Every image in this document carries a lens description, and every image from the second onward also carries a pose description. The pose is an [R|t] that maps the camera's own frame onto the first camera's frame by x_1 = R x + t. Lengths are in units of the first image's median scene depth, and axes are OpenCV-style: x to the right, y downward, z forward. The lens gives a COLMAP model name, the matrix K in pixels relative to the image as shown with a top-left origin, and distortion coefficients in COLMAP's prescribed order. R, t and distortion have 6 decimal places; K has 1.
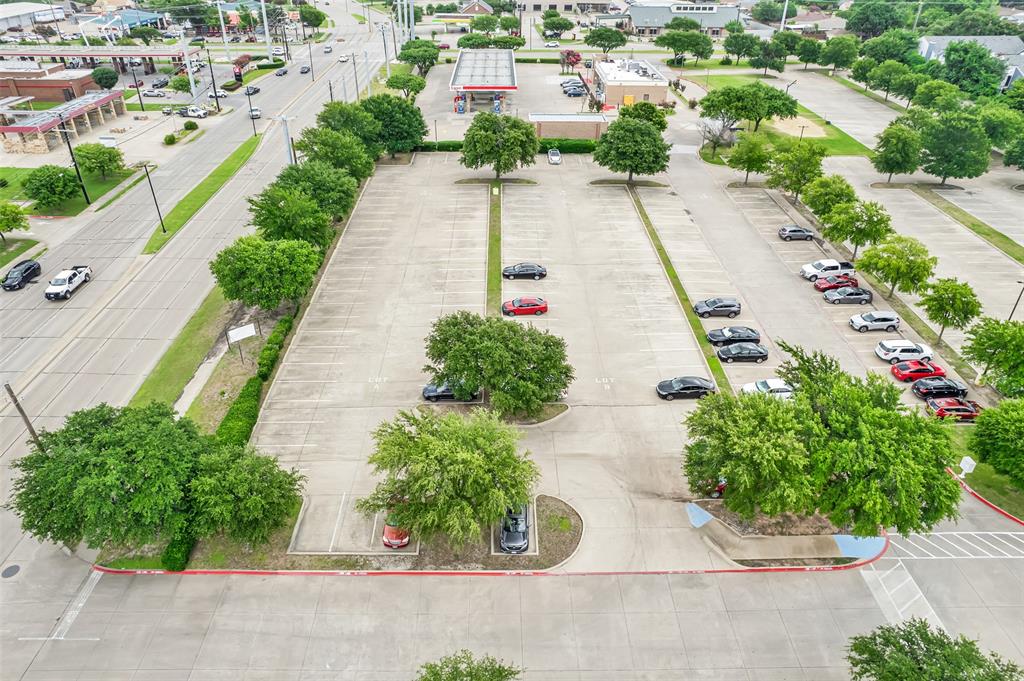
lens RADIAL K [[688.8, 0, 494.5], [0, 688.8, 340.8], [0, 0, 1]] dist [-0.075417, 0.068378]
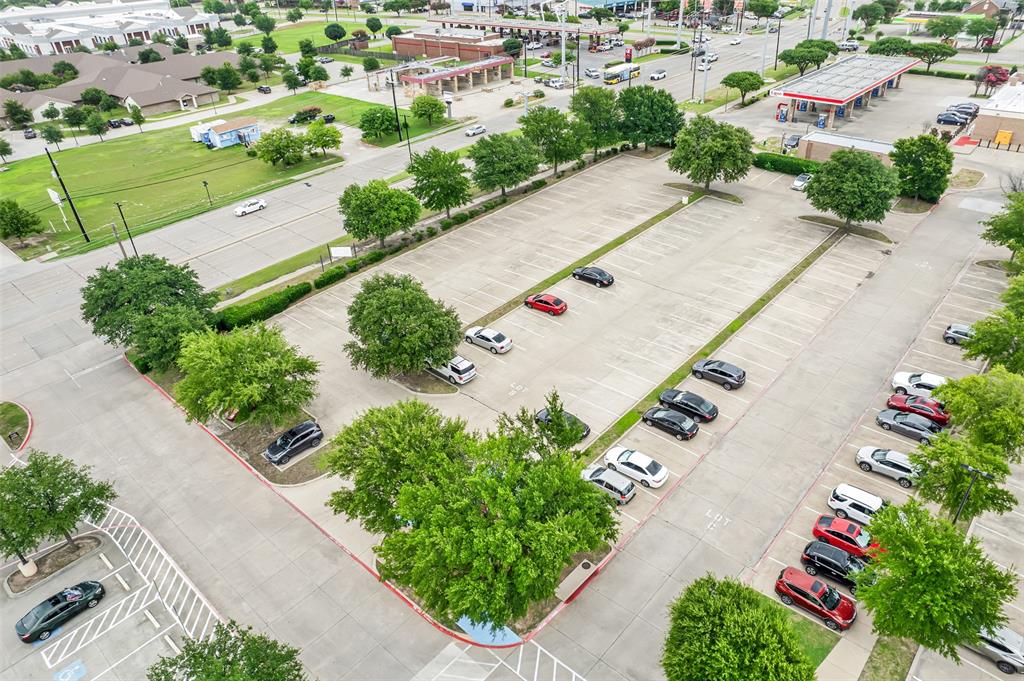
lens RADIAL K [[677.2, 0, 516.6], [0, 677.2, 344.6], [0, 0, 1]] dist [-0.071254, 0.062747]
pose [[0.748404, 0.335667, -0.572031, 0.549023], [-0.319271, 0.938301, 0.132882, -0.101804], [0.581341, 0.083183, 0.809397, 0.159644]]
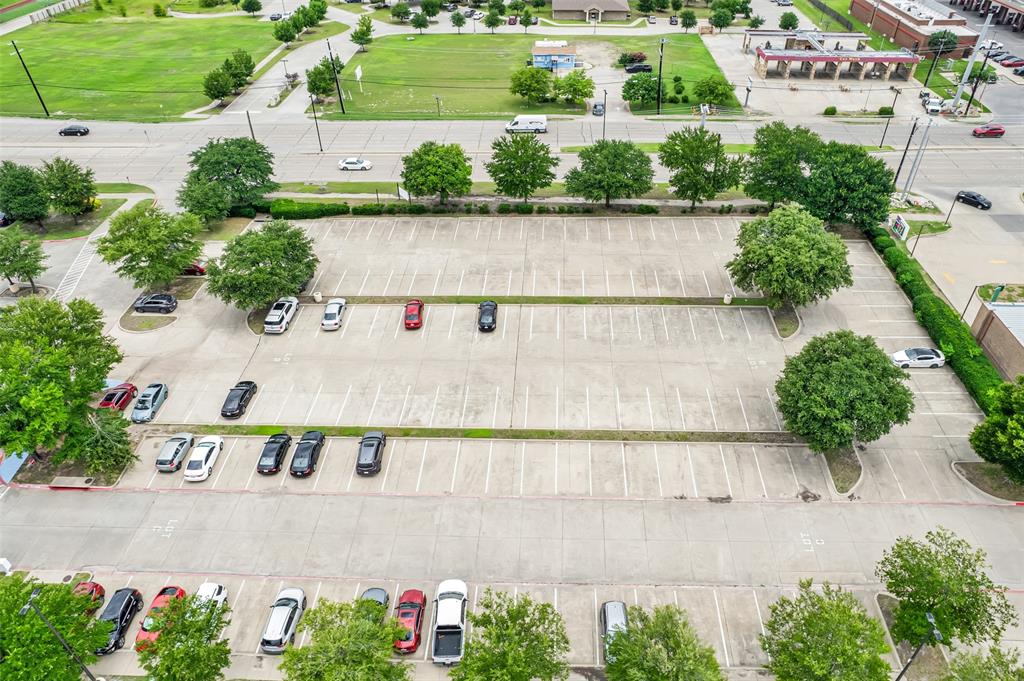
lens RADIAL K [[684.7, 0, 539.8], [0, 684.7, 341.2], [0, 0, 1]] dist [-0.060867, 0.055864]
pose [[-0.021856, 0.622767, -0.782102, 0.797644], [-0.526142, 0.658031, 0.538675, -0.619152], [0.850116, 0.423270, 0.313282, 0.781398]]
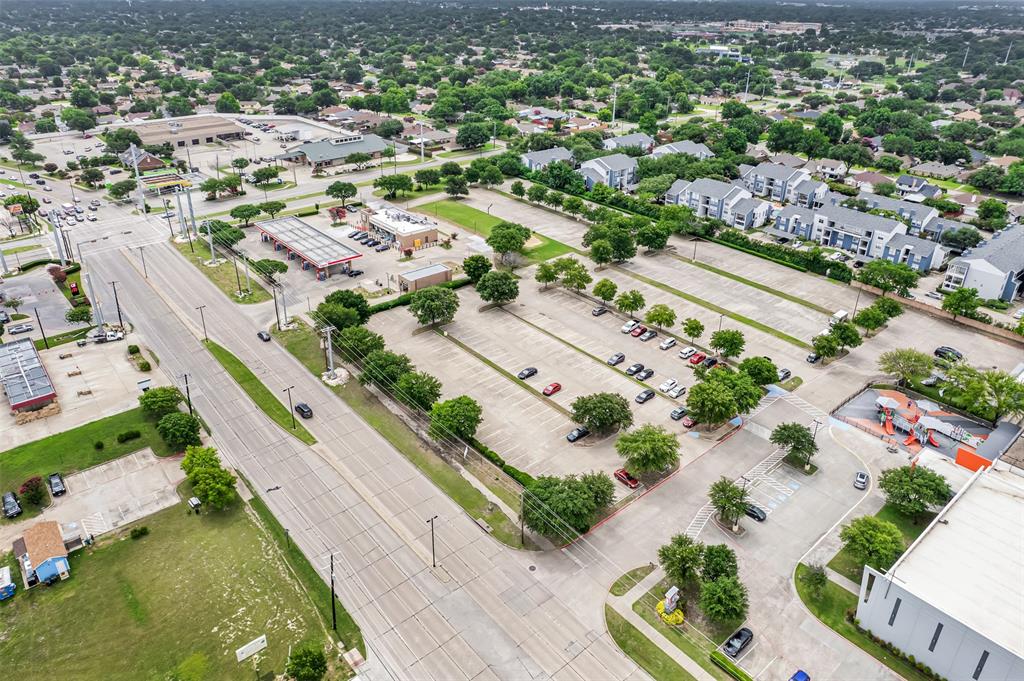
lens RADIAL K [[679.3, 0, 505.3], [0, 679.3, 338.2], [0, 0, 1]] dist [-0.045937, 0.000621]
pose [[0.762324, -0.299168, 0.573900, -1.070353], [0.332916, 0.941699, 0.048677, -0.306980], [-0.555004, 0.153953, 0.817477, -0.540990]]
